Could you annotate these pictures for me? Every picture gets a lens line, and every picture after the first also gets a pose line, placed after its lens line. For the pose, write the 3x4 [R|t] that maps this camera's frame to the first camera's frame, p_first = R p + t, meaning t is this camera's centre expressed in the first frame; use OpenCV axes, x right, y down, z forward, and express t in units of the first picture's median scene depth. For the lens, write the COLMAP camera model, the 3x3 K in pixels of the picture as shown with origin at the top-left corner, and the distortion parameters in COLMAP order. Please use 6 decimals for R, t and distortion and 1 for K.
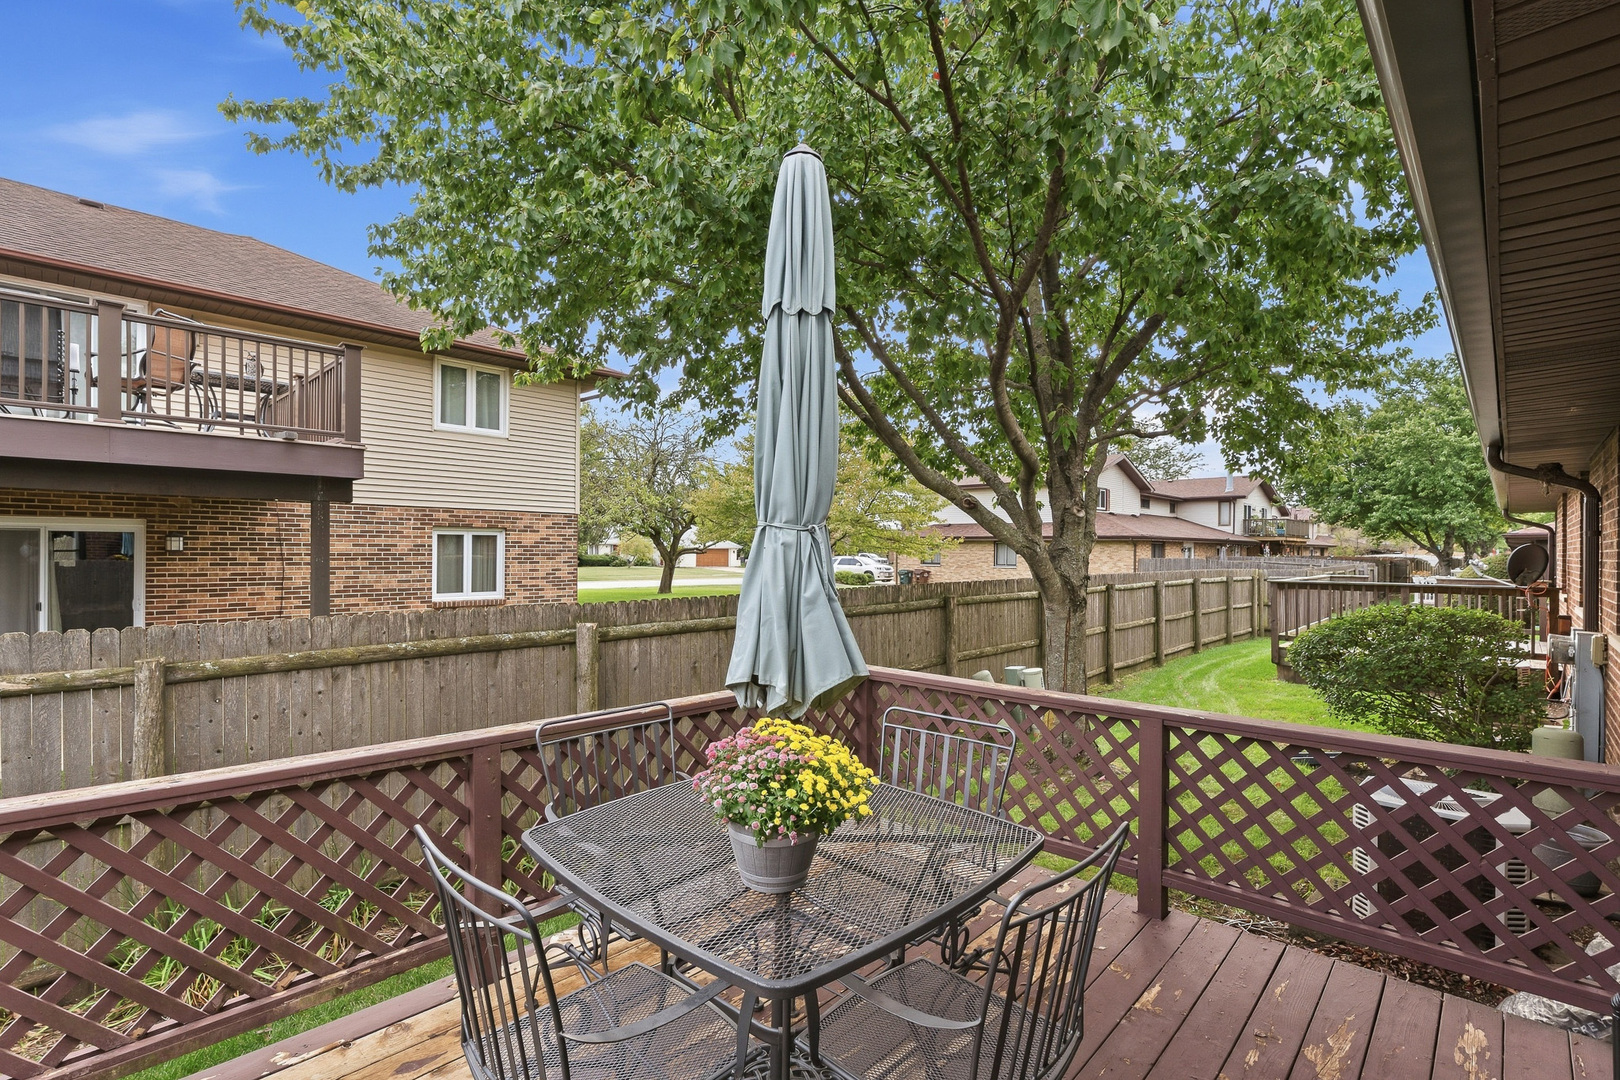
lens RADIAL K [[739.3, 0, 808.1], [0, 739.3, 551.7], [0, 0, 1]] dist [0.000811, 0.000906]
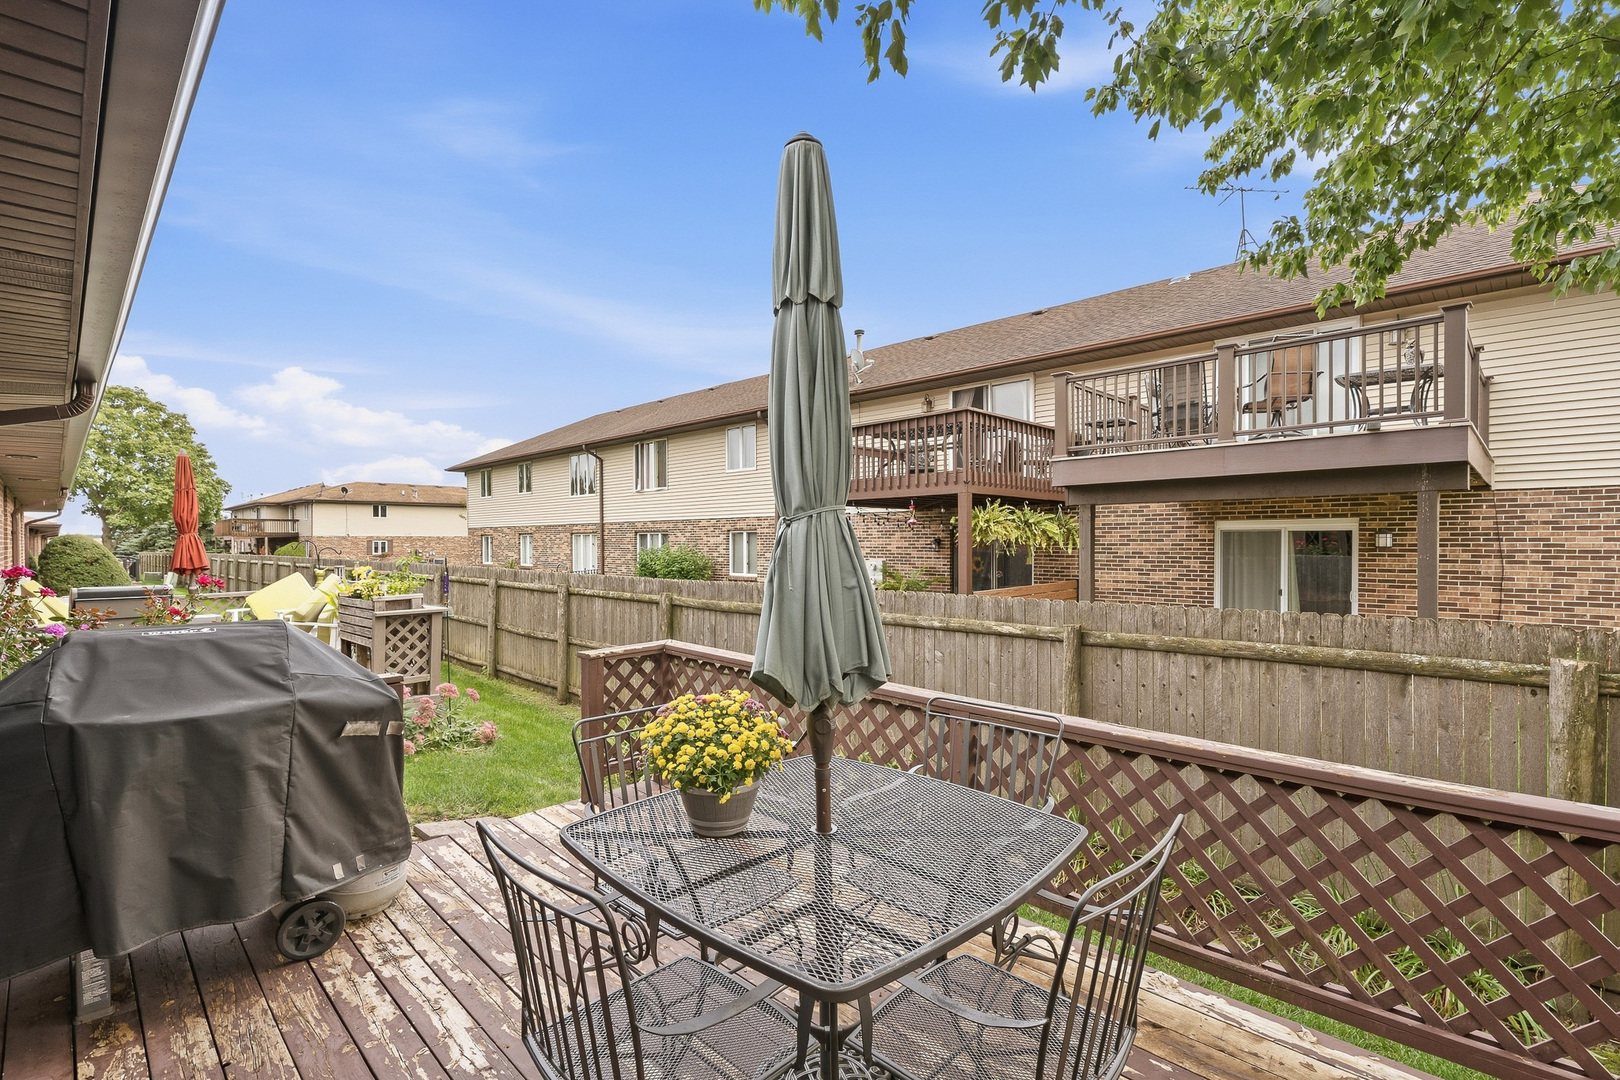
lens RADIAL K [[754.9, 0, 810.0], [0, 754.9, 540.0], [0, 0, 1]] dist [-0.003102, -0.000513]
pose [[-0.030235, -0.010970, -0.999483, 0.243367], [-0.001256, 0.999939, -0.010937, 0.001509], [0.999542, 0.000925, -0.030247, 0.251352]]
